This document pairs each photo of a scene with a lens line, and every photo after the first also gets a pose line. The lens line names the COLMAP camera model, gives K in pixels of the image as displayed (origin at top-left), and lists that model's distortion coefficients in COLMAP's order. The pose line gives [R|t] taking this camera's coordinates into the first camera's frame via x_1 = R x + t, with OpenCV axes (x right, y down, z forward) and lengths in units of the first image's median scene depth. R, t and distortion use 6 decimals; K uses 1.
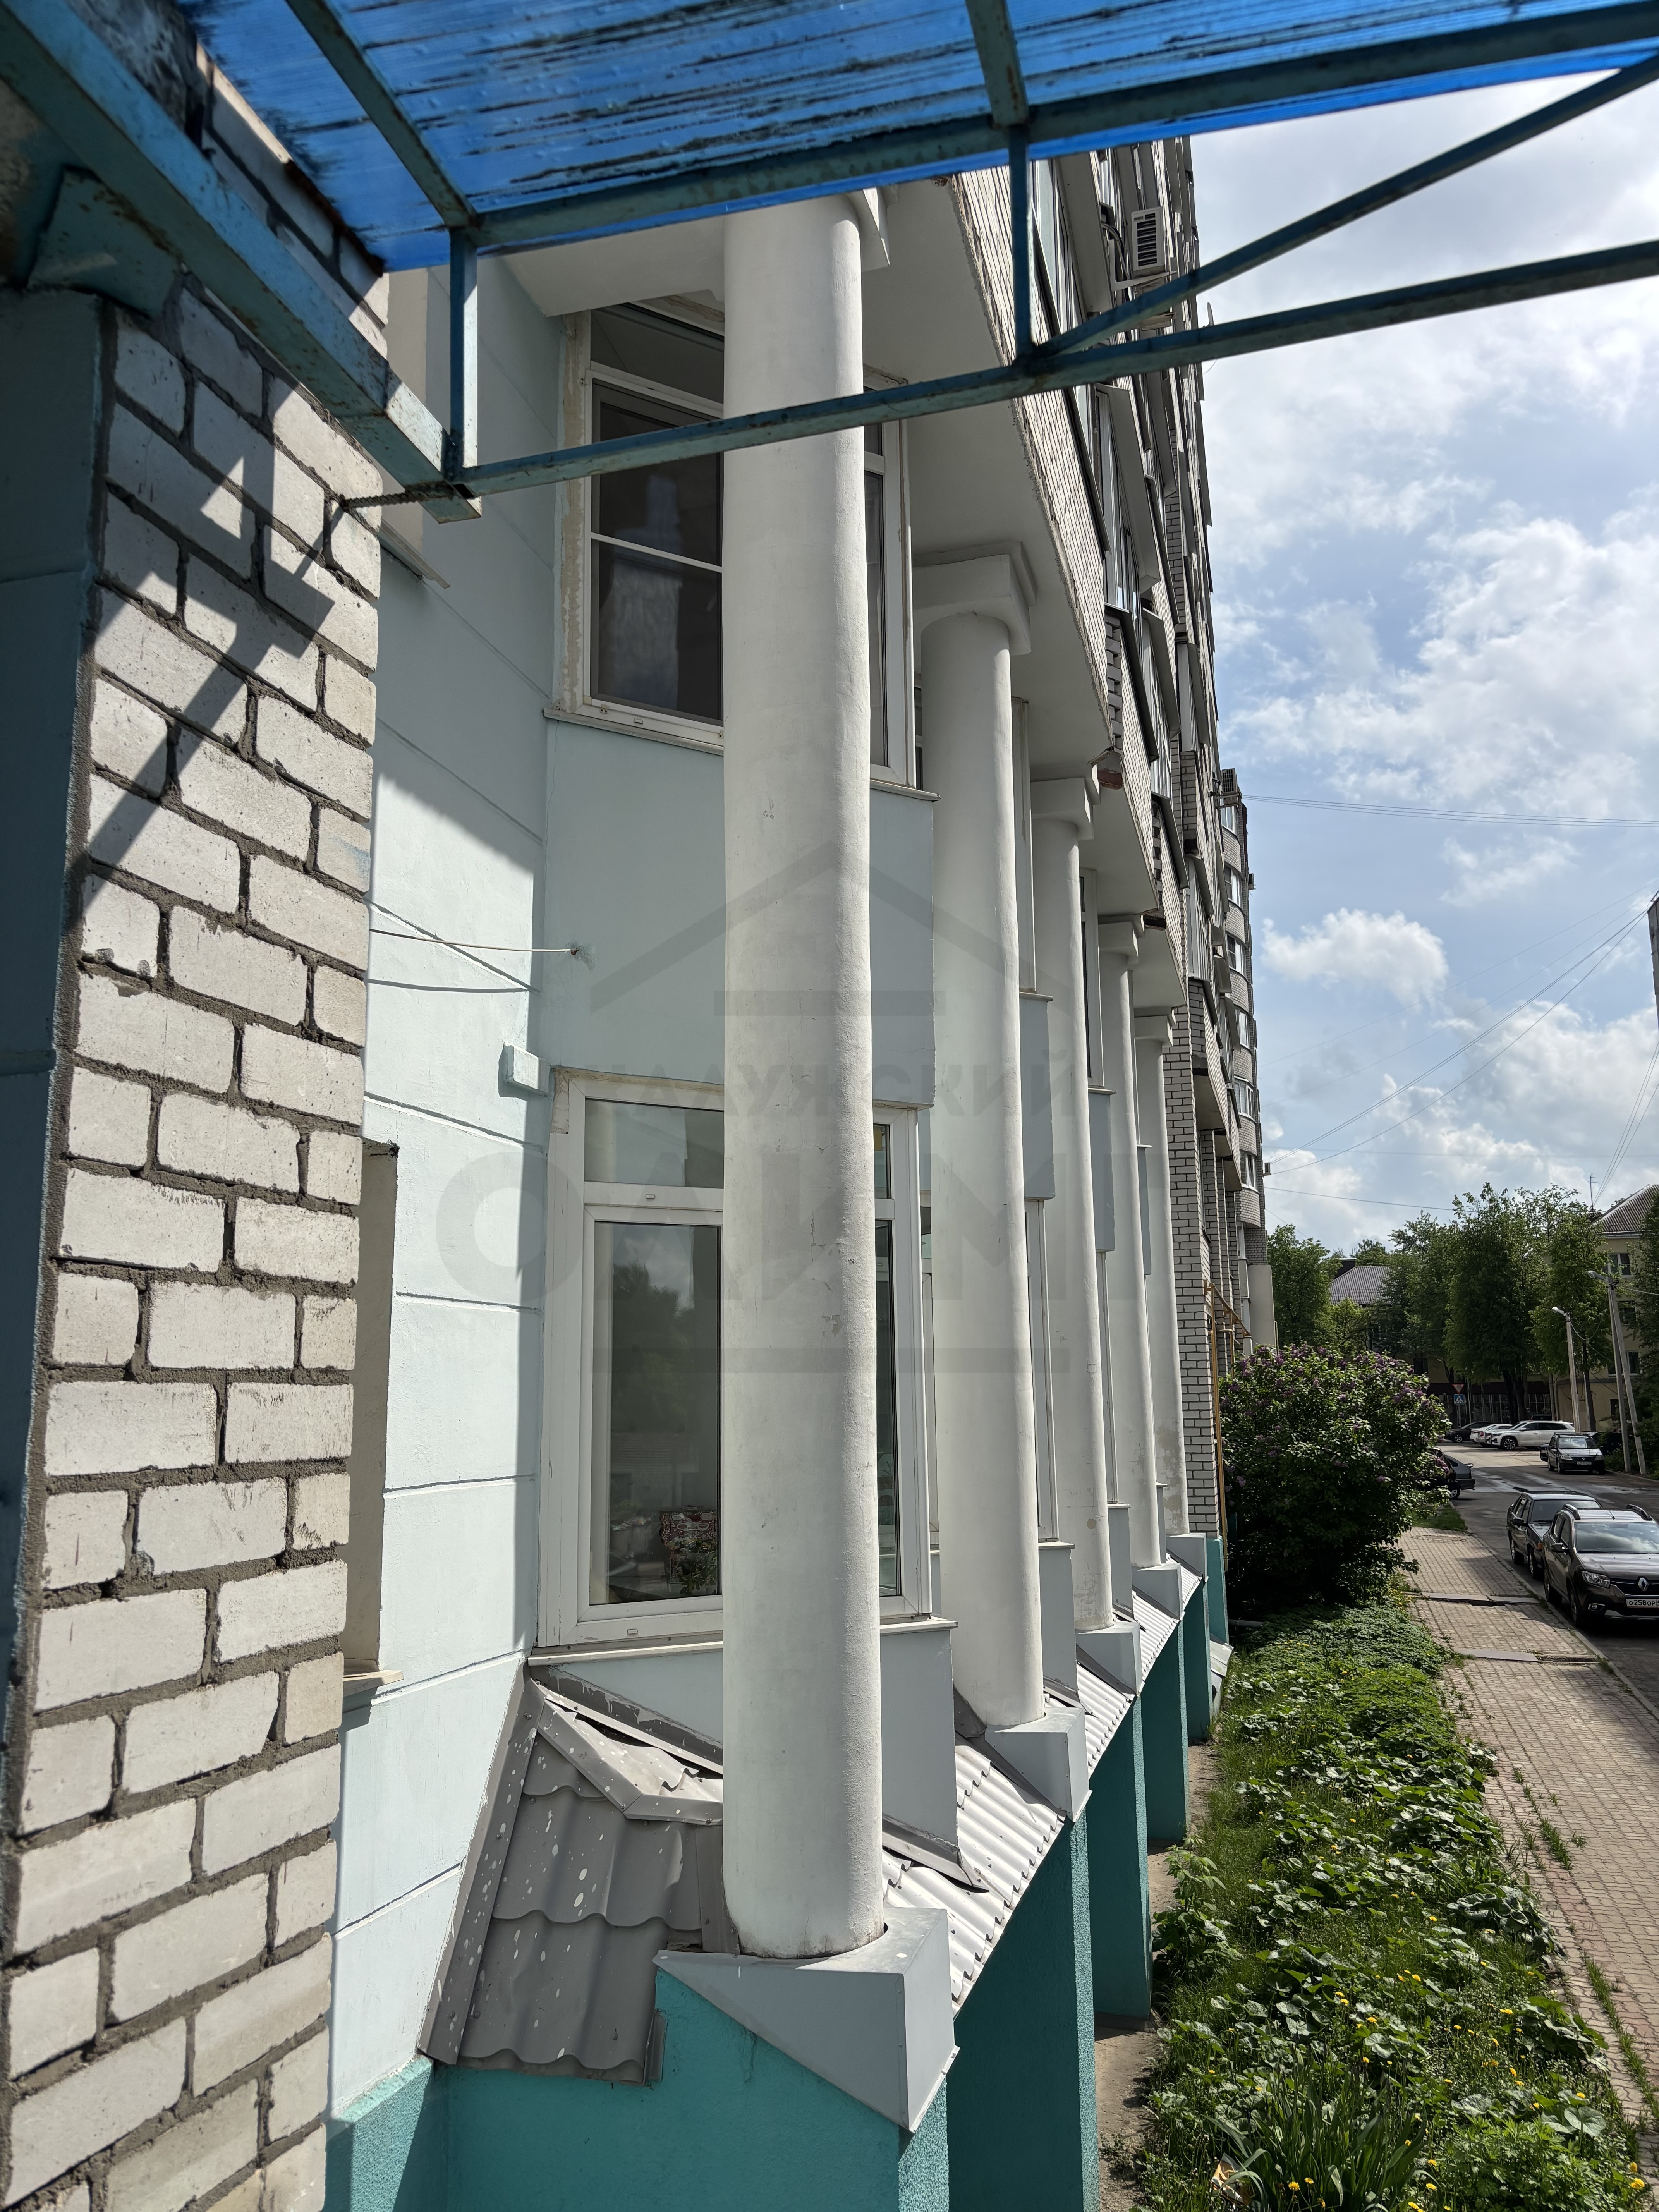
lens RADIAL K [[1685.2, 0, 840.5], [0, 1685.2, 1109.0], [0, 0, 1]] dist [0.028222, -0.010566]
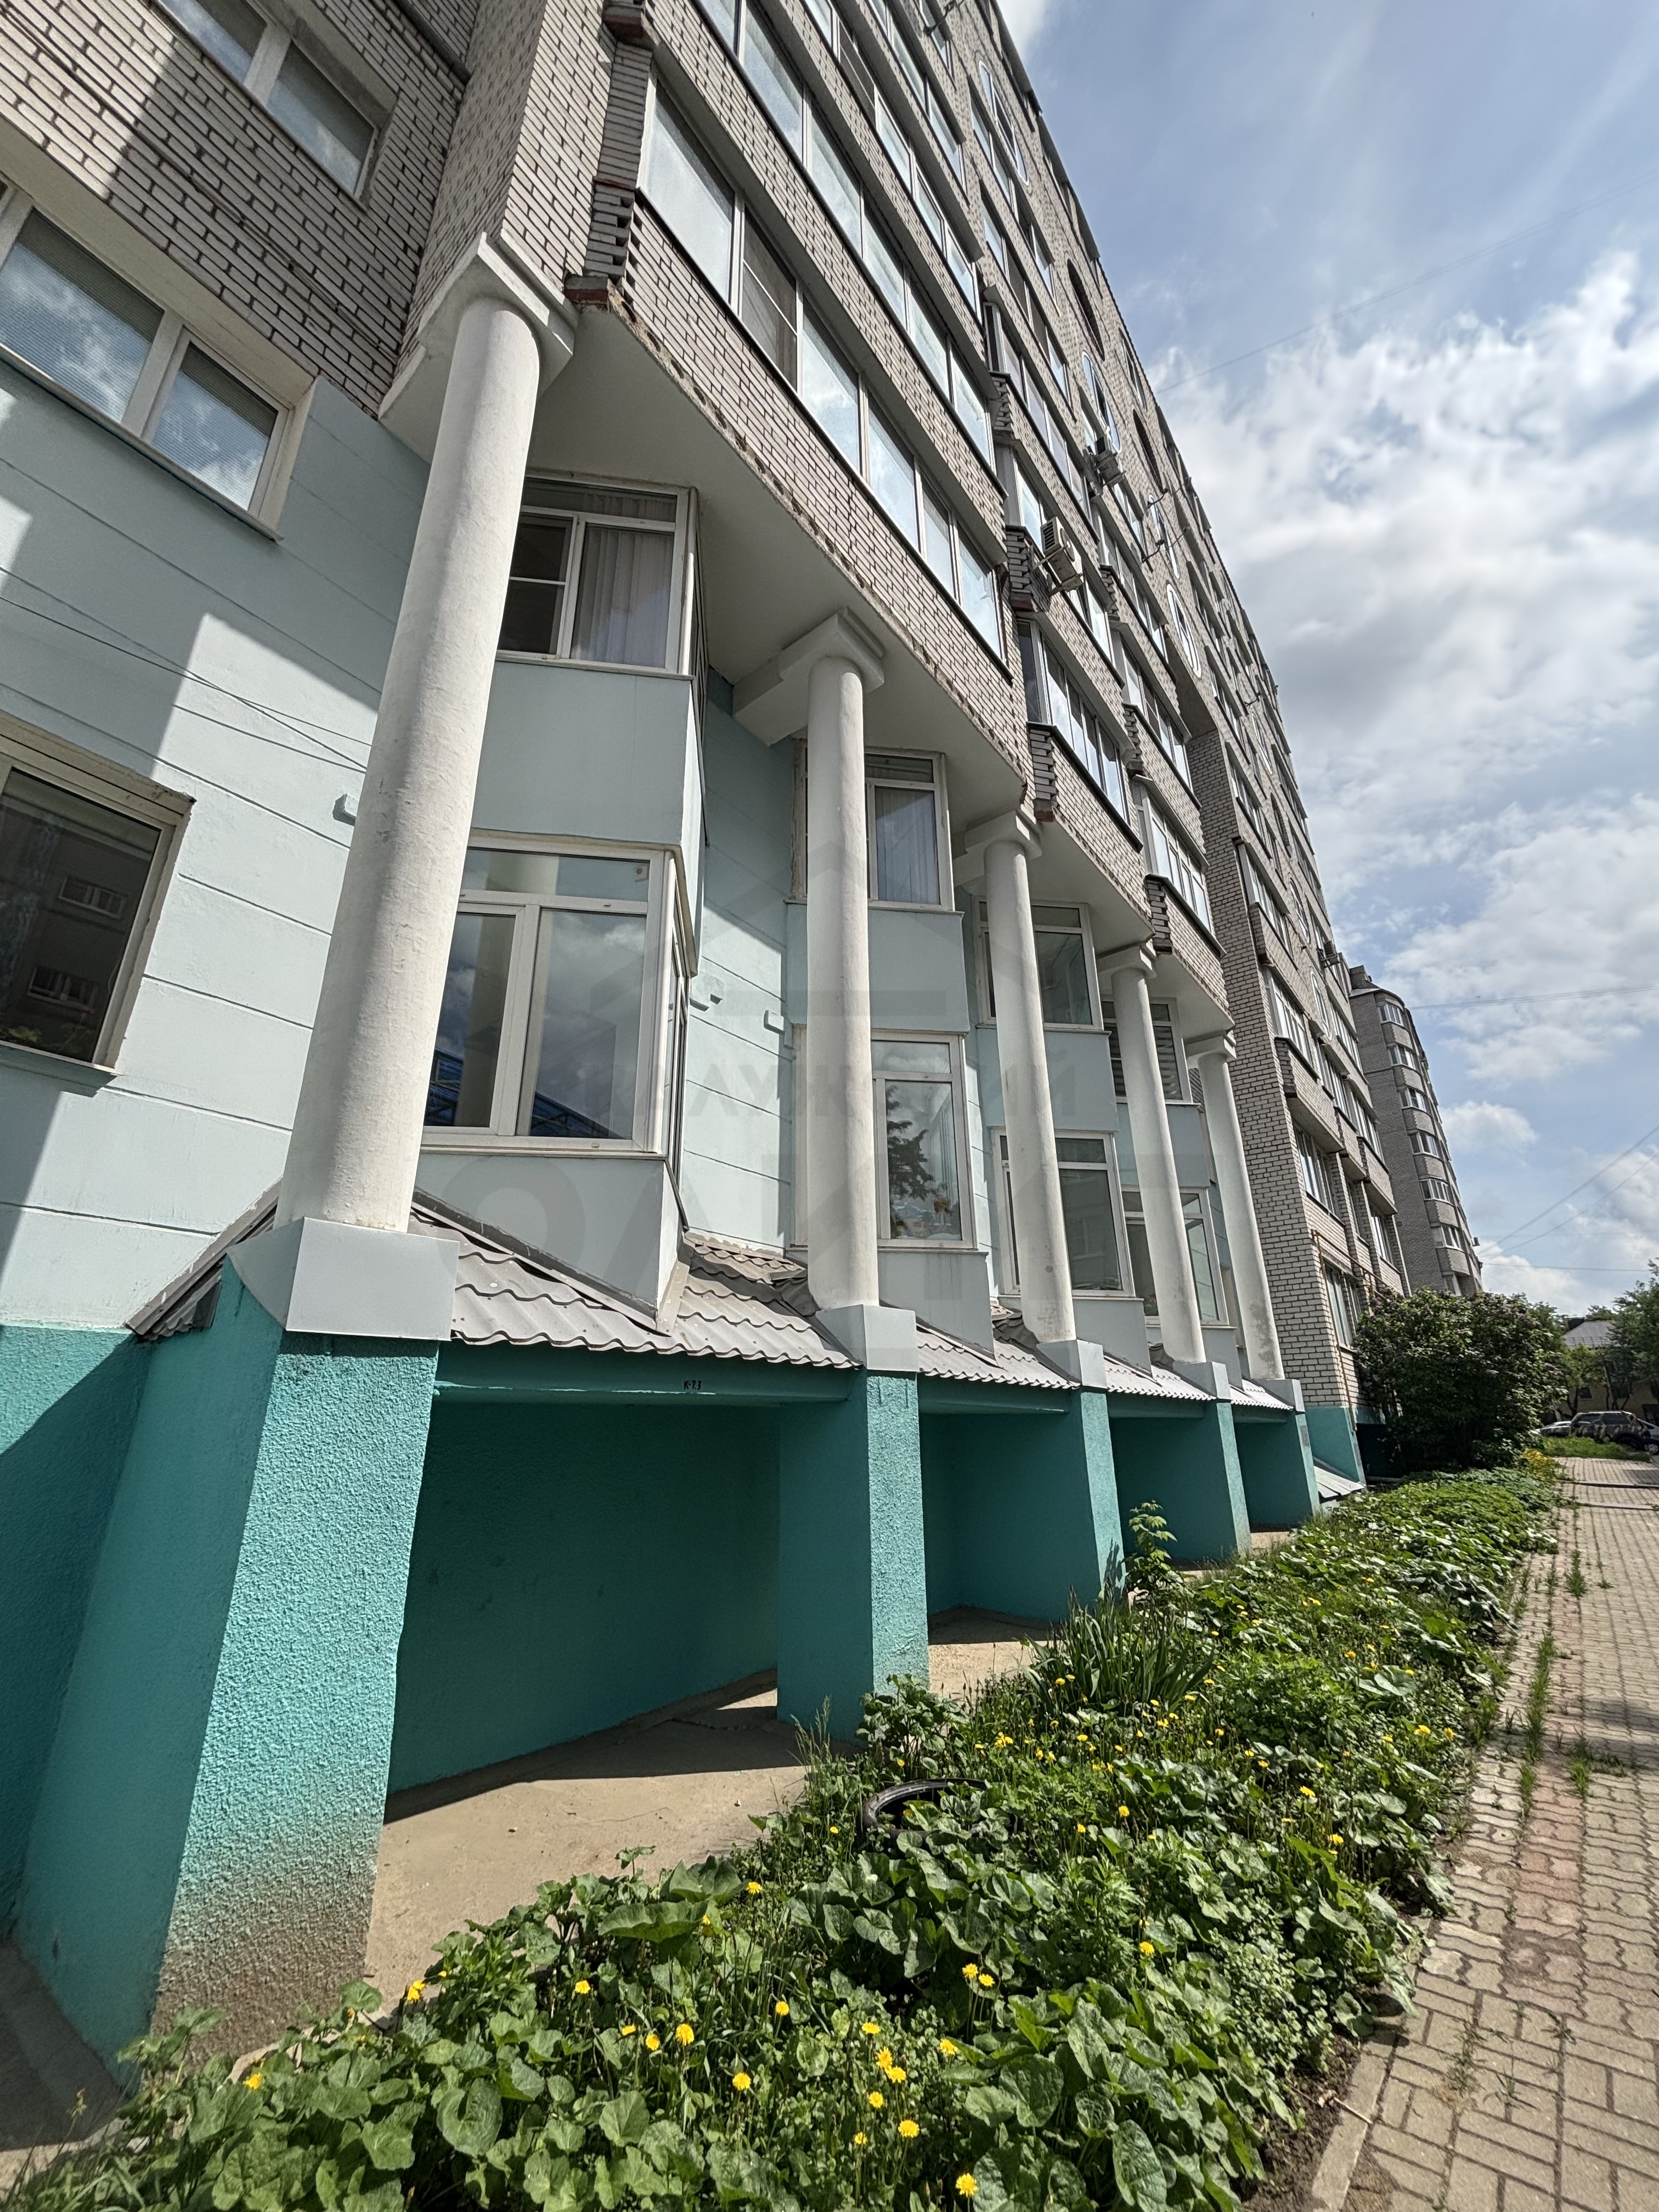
lens RADIAL K [[888.7, 0, 820.1], [0, 888.7, 1106.0], [0, 0, 1]] dist [0.000900, -0.001640]
pose [[0.914997, -0.133063, -0.380887, 0.275946], [0.063321, 0.979711, -0.190147, 0.240355], [0.398460, 0.149865, 0.904859, 0.220426]]
